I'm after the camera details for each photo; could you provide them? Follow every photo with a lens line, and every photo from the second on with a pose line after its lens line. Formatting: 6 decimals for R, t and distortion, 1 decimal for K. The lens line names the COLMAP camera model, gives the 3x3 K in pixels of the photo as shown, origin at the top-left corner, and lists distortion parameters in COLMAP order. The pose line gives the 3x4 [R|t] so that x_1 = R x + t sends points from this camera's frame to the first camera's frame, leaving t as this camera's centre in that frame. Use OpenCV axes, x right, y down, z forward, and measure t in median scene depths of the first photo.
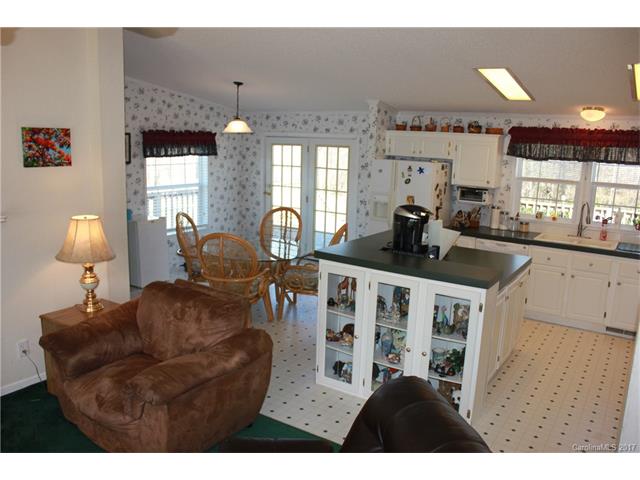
lens RADIAL K [[533.8, 0, 317.2], [0, 533.8, 242.5], [0, 0, 1]] dist [-0.168024, 0.150675]
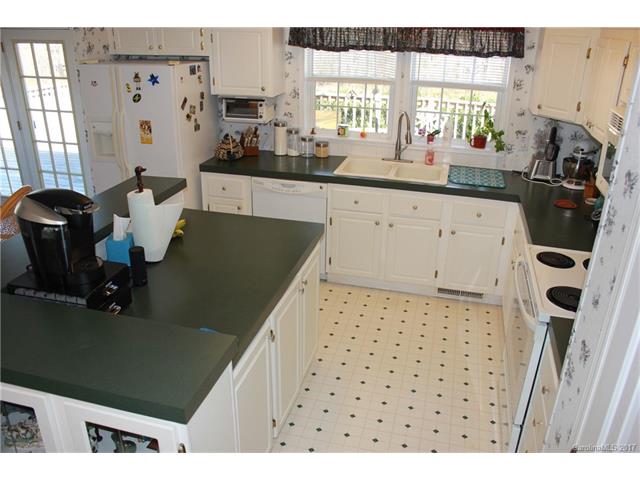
lens RADIAL K [[533.8, 0, 317.2], [0, 533.8, 242.5], [0, 0, 1]] dist [-0.168024, 0.150675]
pose [[0.947878, -0.142226, 0.285128, 0.176629], [0.076540, 0.970285, 0.229542, -0.075275], [-0.309302, -0.195754, 0.930598, 0.329838]]
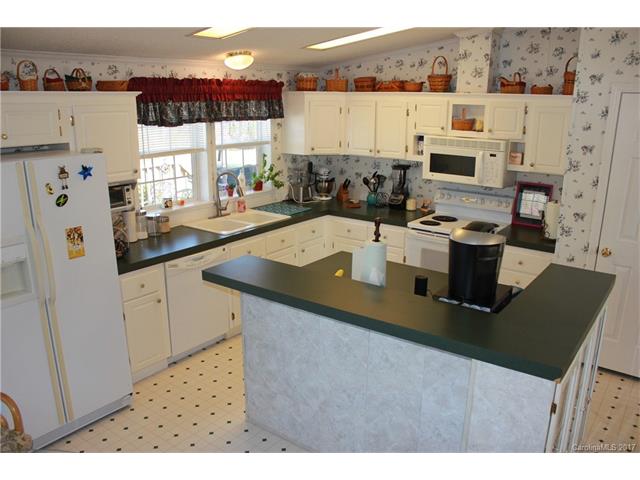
lens RADIAL K [[533.8, 0, 317.2], [0, 533.8, 242.5], [0, 0, 1]] dist [-0.168024, 0.150675]
pose [[0.069997, -0.293233, 0.953475, -0.266679], [0.203576, 0.939903, 0.274114, -0.162703], [-0.976554, 0.174918, 0.125486, 0.741149]]
